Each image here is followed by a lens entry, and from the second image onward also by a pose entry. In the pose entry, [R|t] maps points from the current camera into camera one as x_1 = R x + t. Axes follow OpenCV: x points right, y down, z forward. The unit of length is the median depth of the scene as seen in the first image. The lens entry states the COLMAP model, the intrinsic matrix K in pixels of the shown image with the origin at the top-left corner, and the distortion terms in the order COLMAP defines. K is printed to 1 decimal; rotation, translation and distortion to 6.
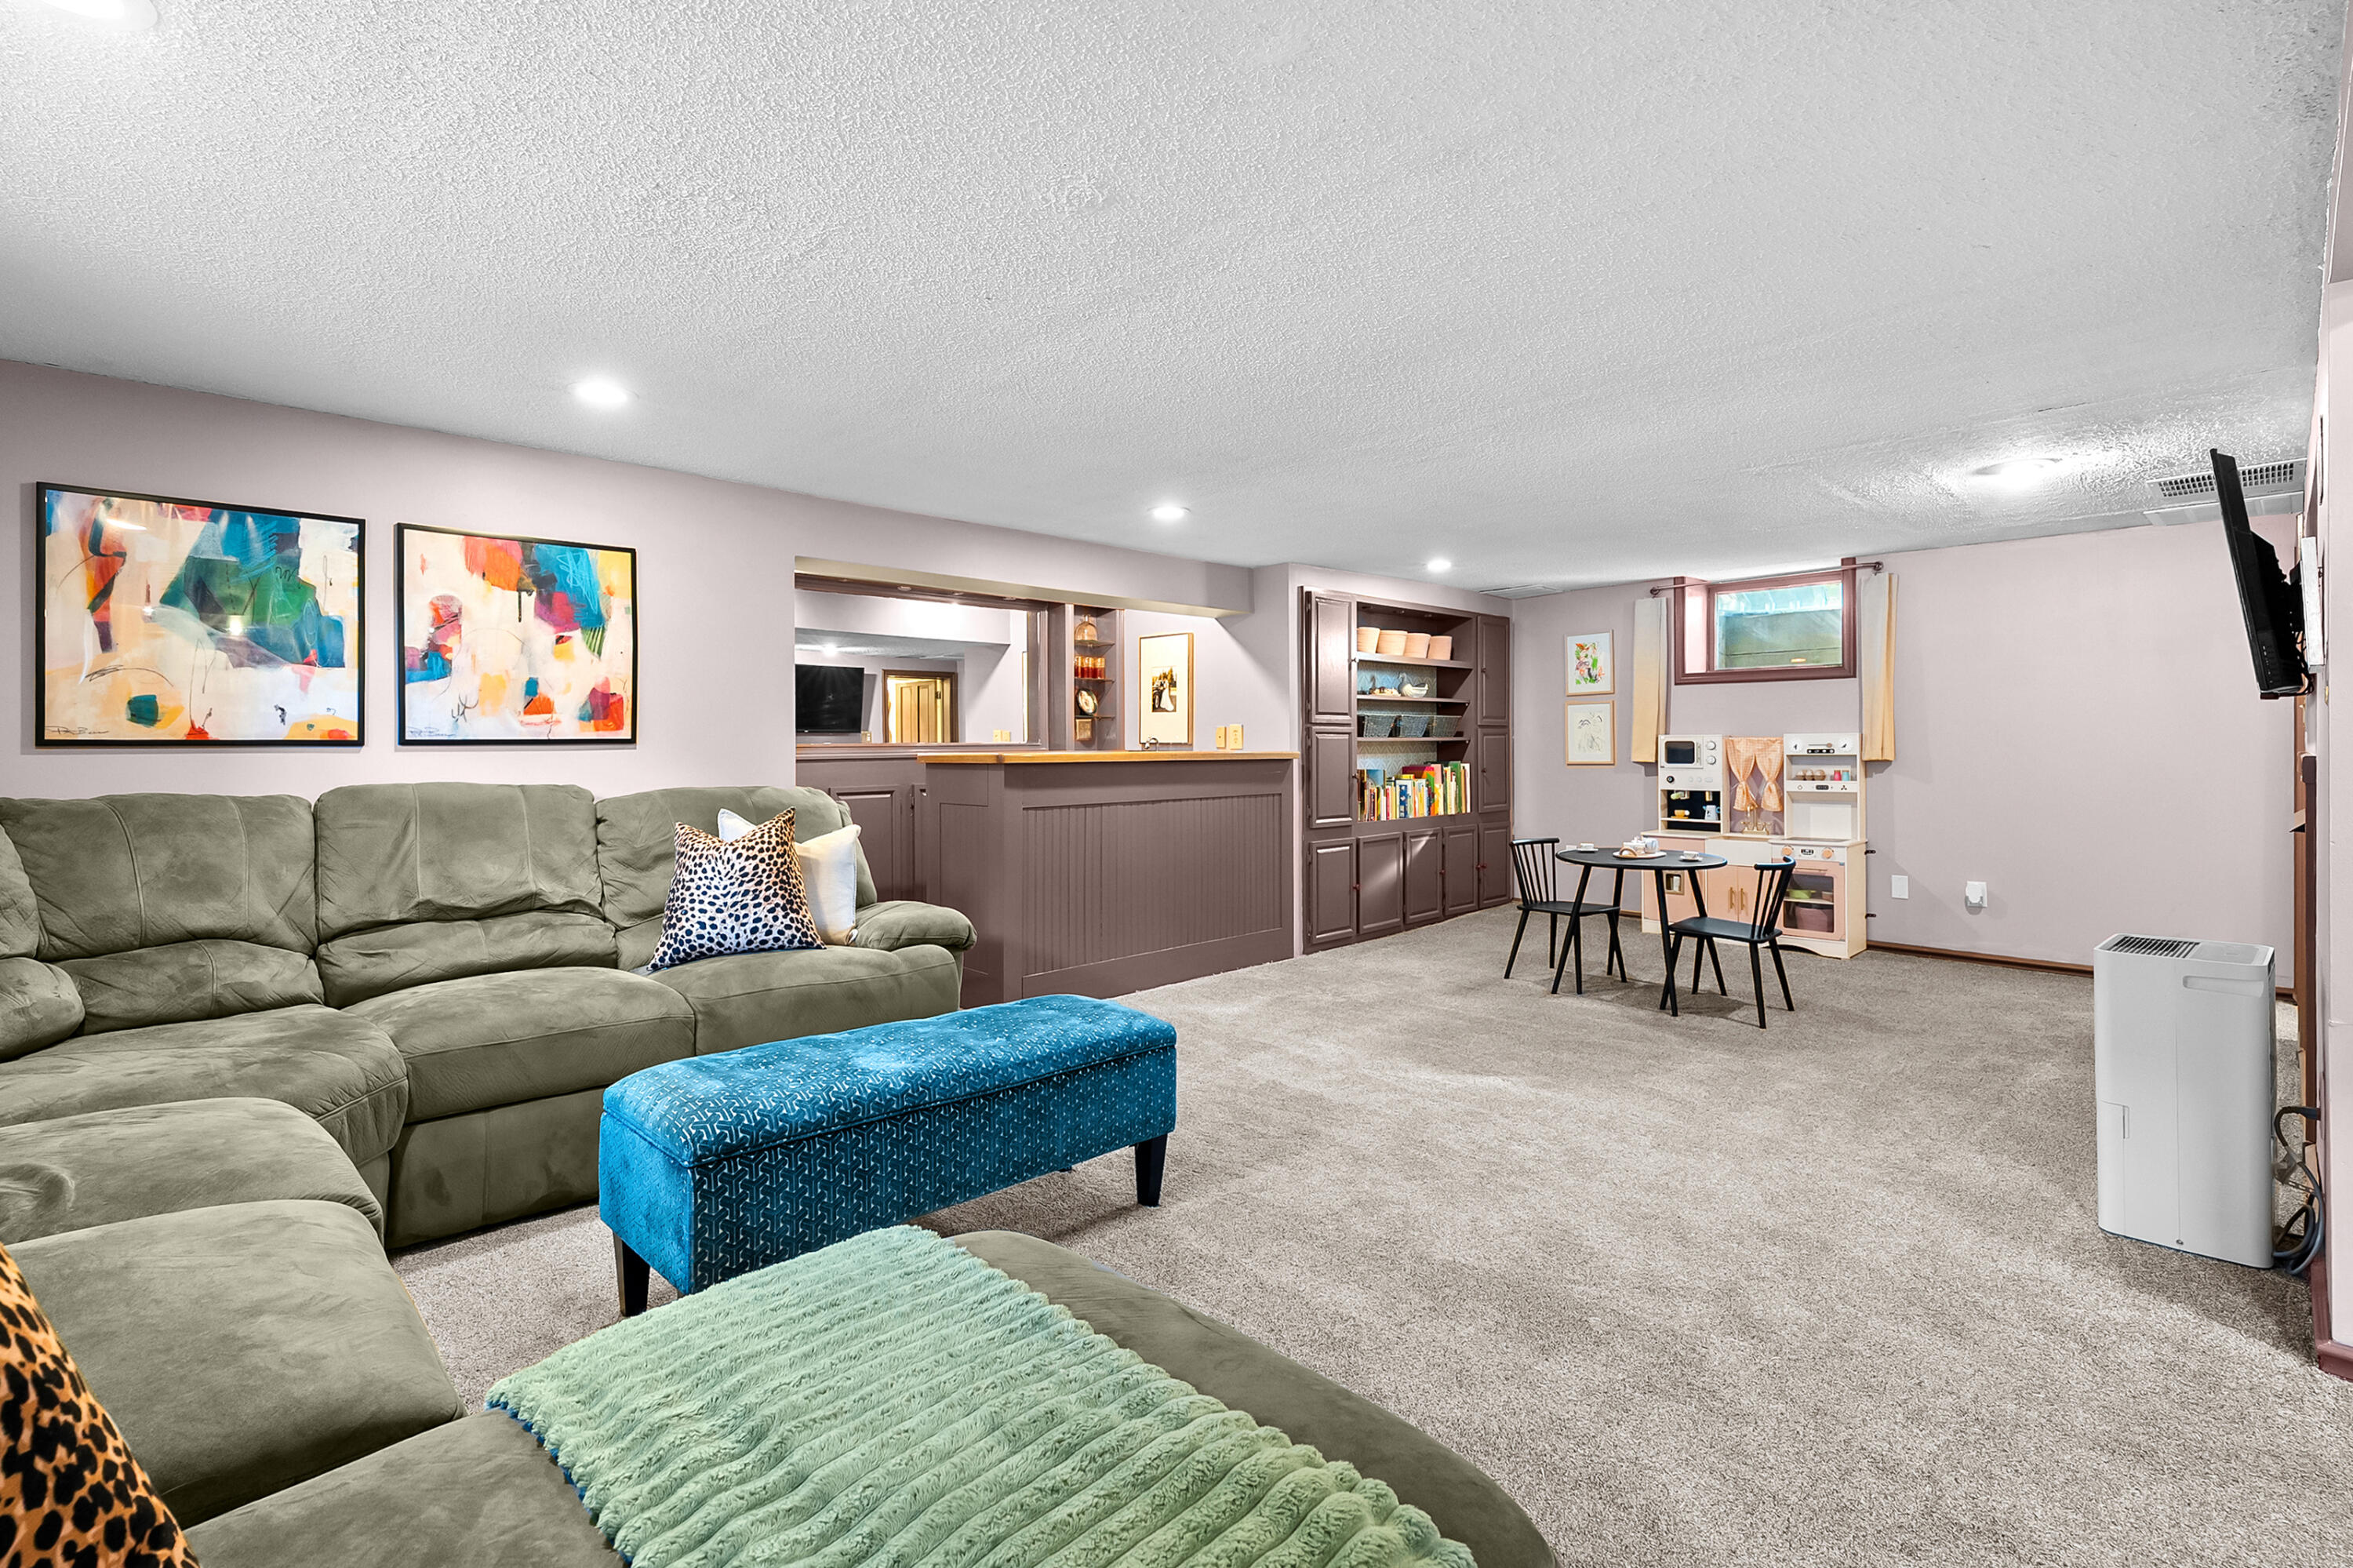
lens RADIAL K [[1070.0, 0, 1181.3], [0, 1070.0, 751.7], [0, 0, 1]] dist [-0.003896, 0.000225]
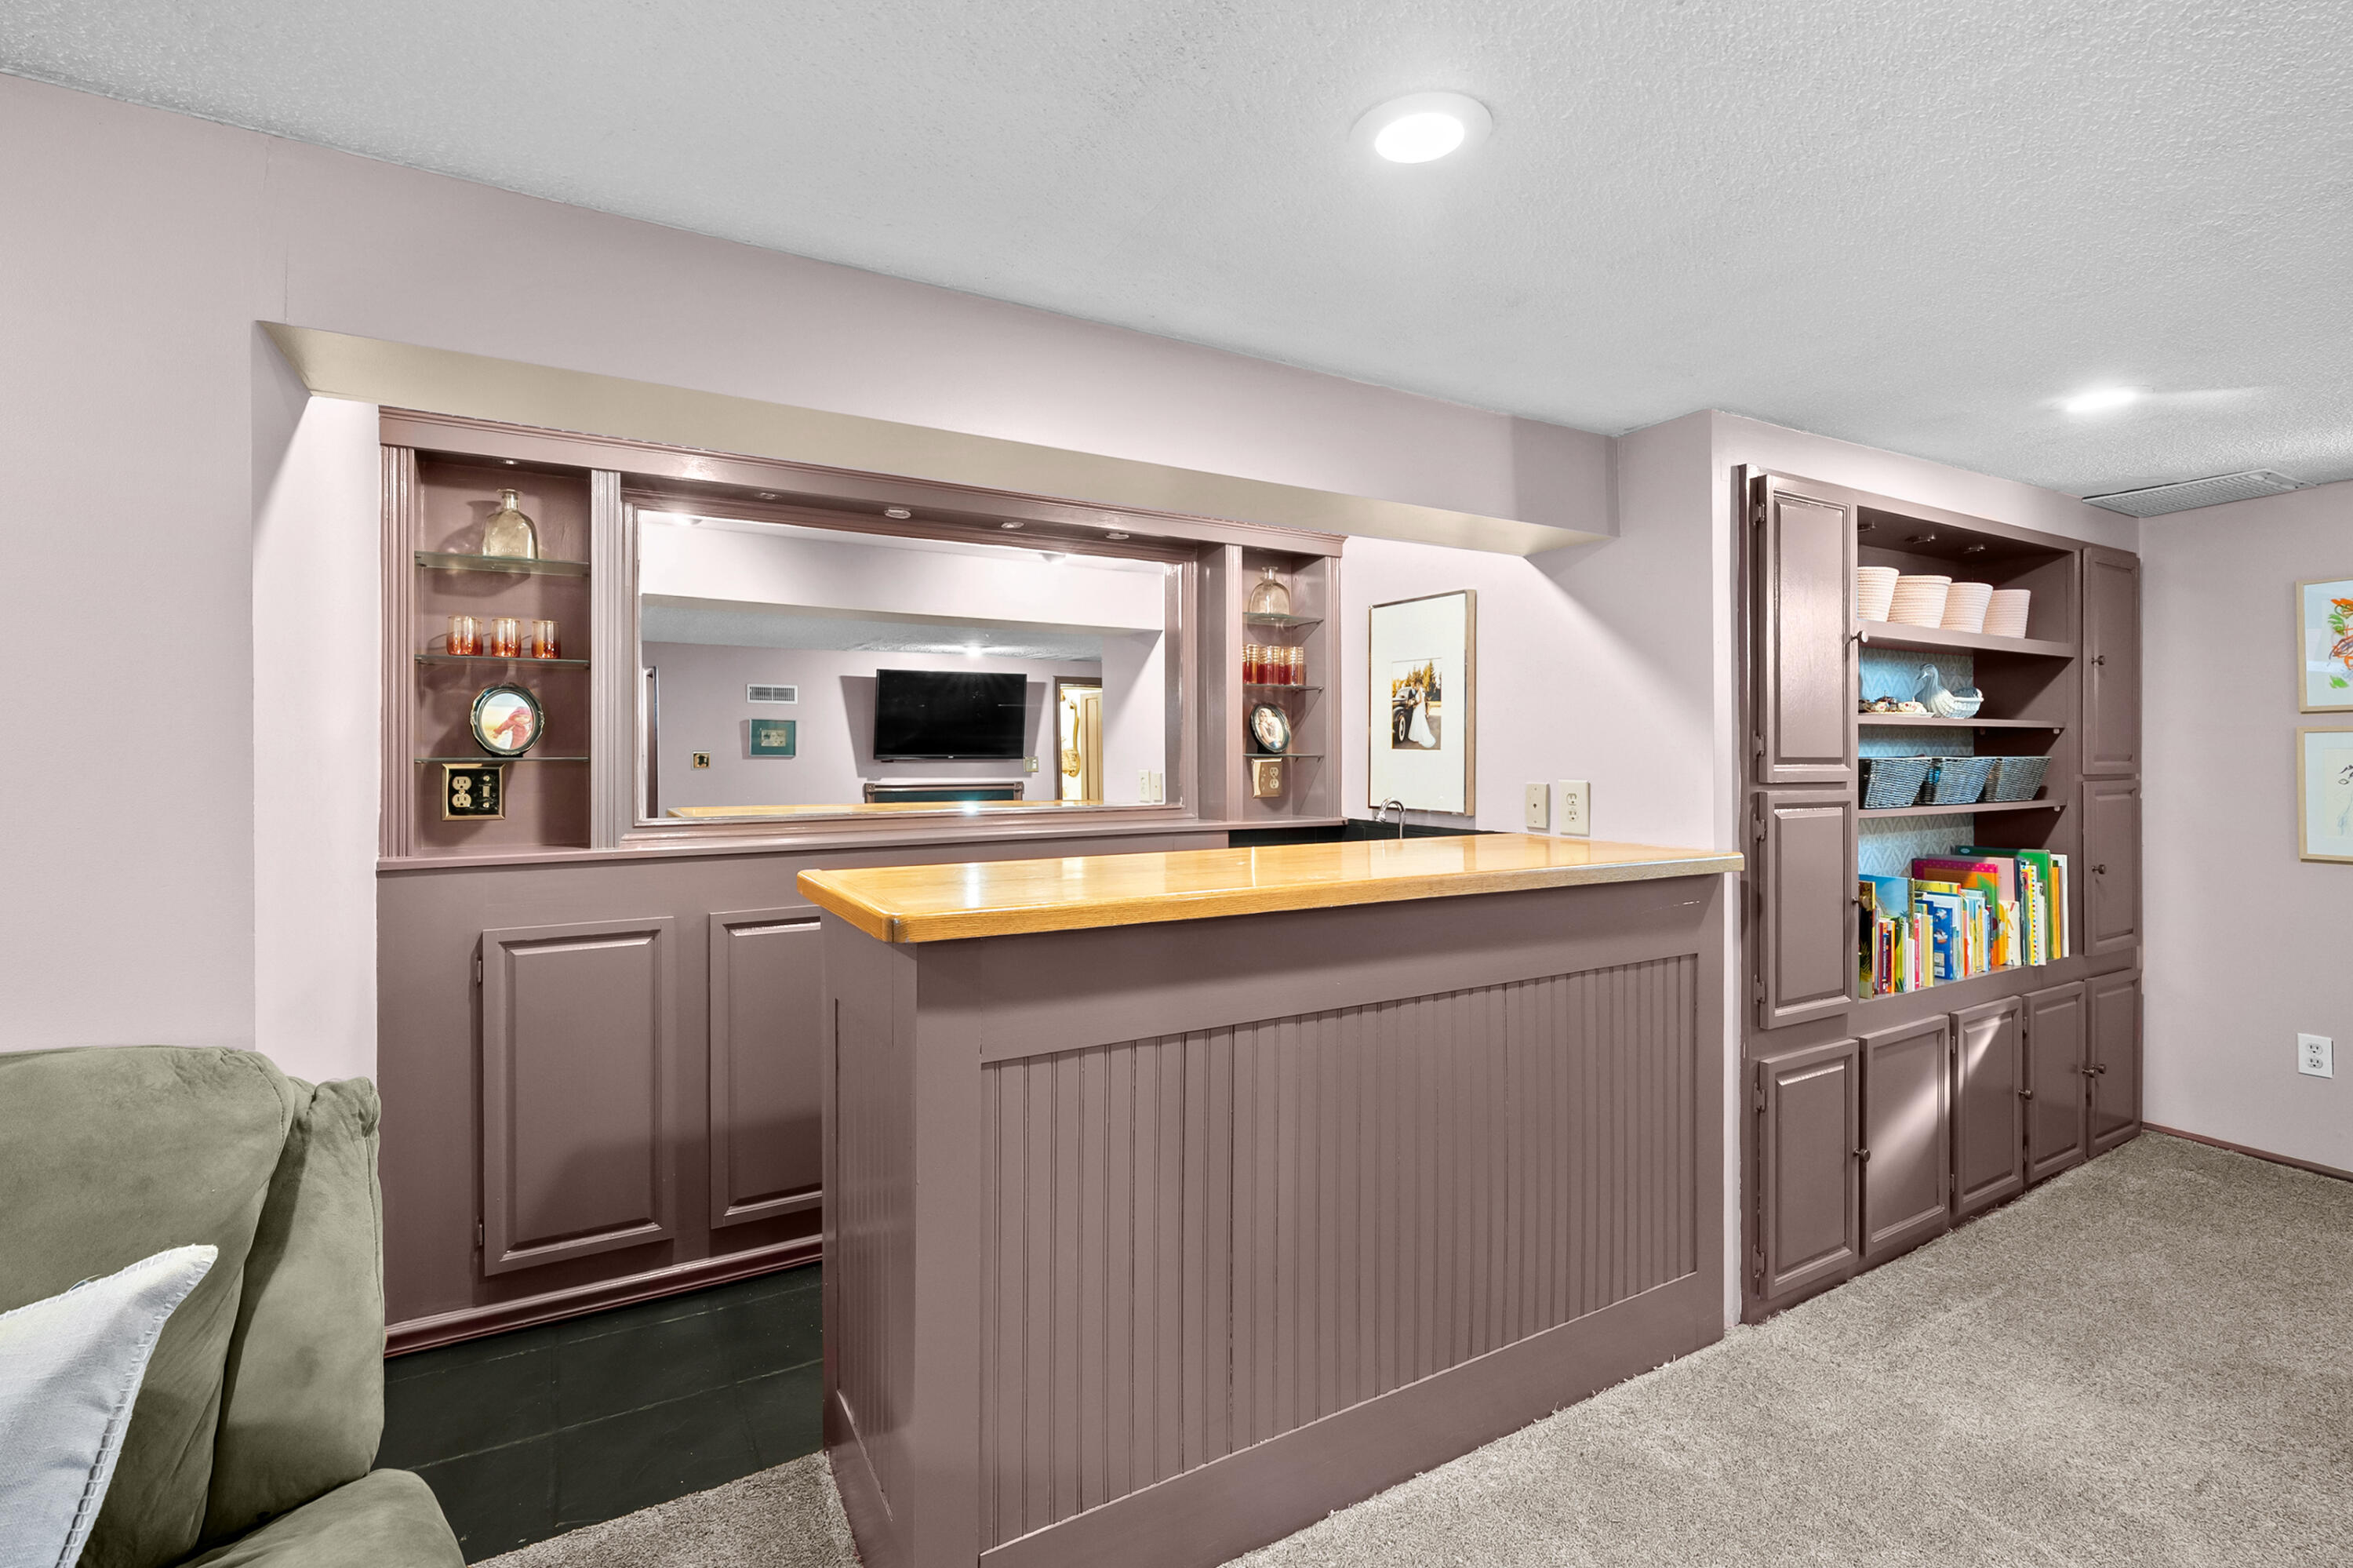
lens RADIAL K [[1070.0, 0, 1181.3], [0, 1070.0, 751.7], [0, 0, 1]] dist [-0.003896, 0.000225]
pose [[0.971588, 0.005160, -0.236621, -0.003918], [-0.006986, 0.999952, -0.006878, -0.031472], [0.236574, 0.008336, 0.971578, 0.477614]]
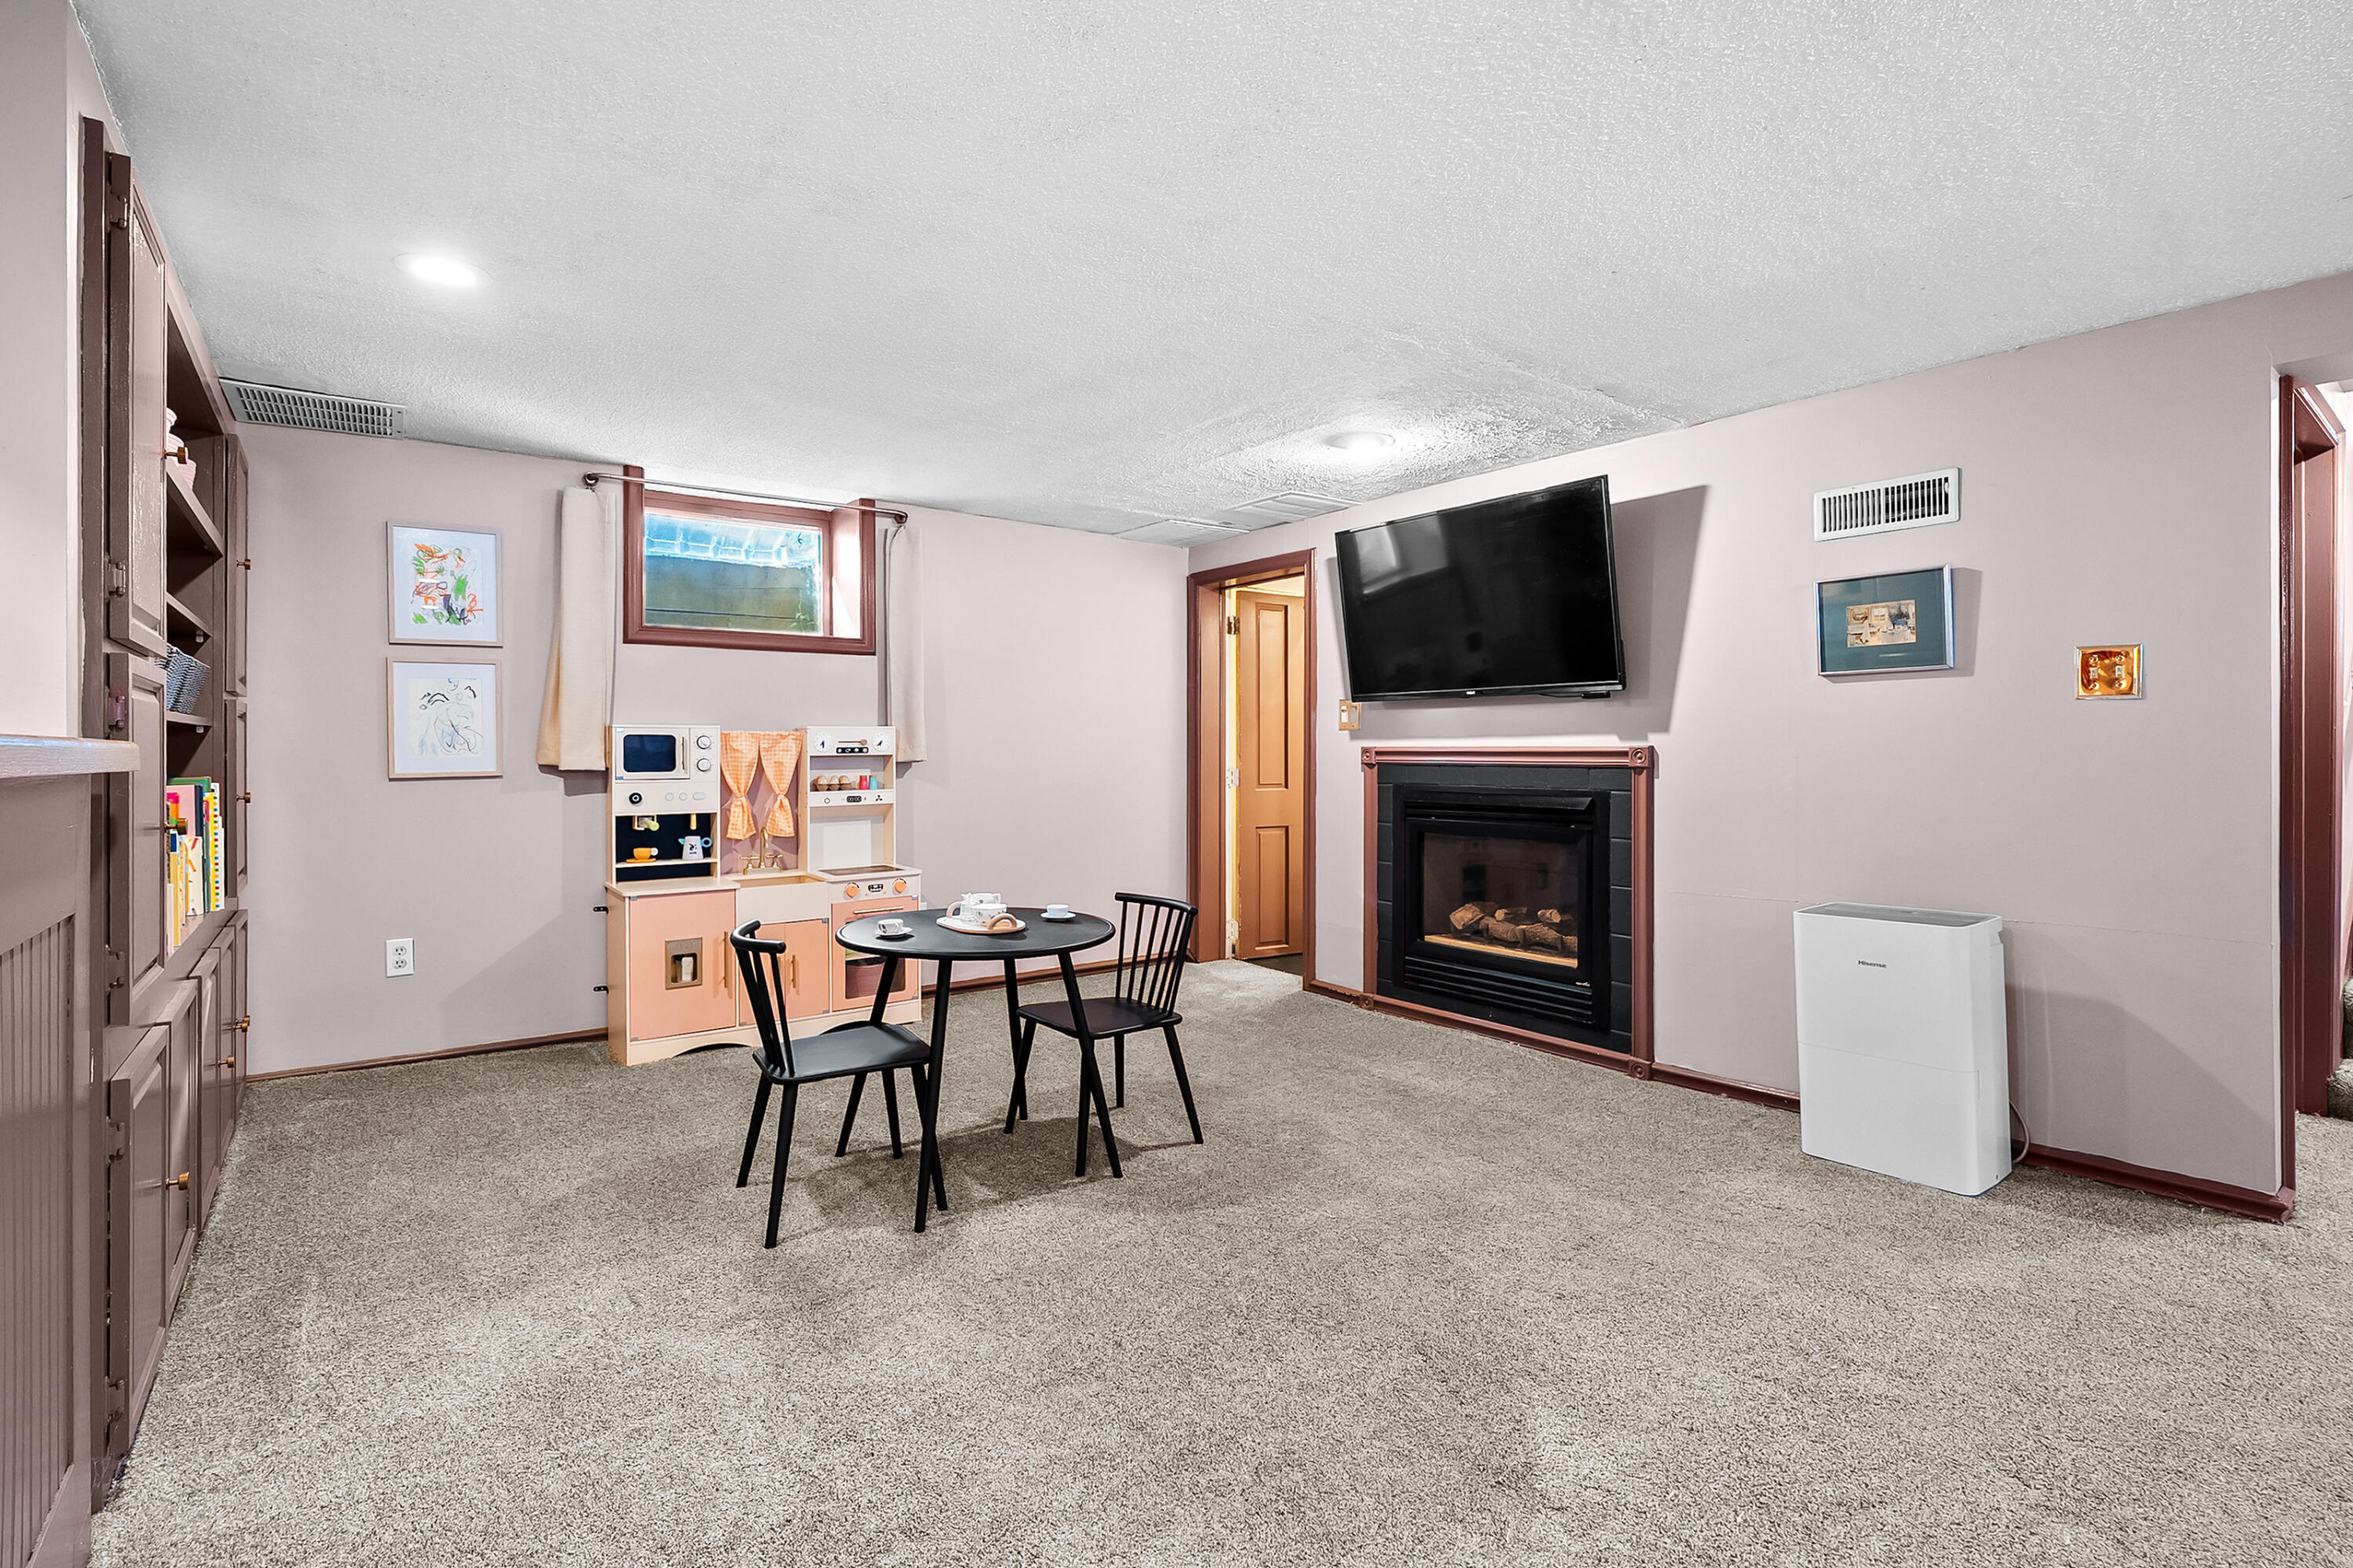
lens RADIAL K [[1075.7, 0, 1150.4], [0, 1075.7, 746.2], [0, 0, 1]] dist [-0.003033, 0.000065]
pose [[0.129238, 0.007155, 0.991588, -0.105294], [0.010626, 0.999907, -0.008600, 0.004918], [-0.991557, 0.011648, 0.129150, 0.637800]]
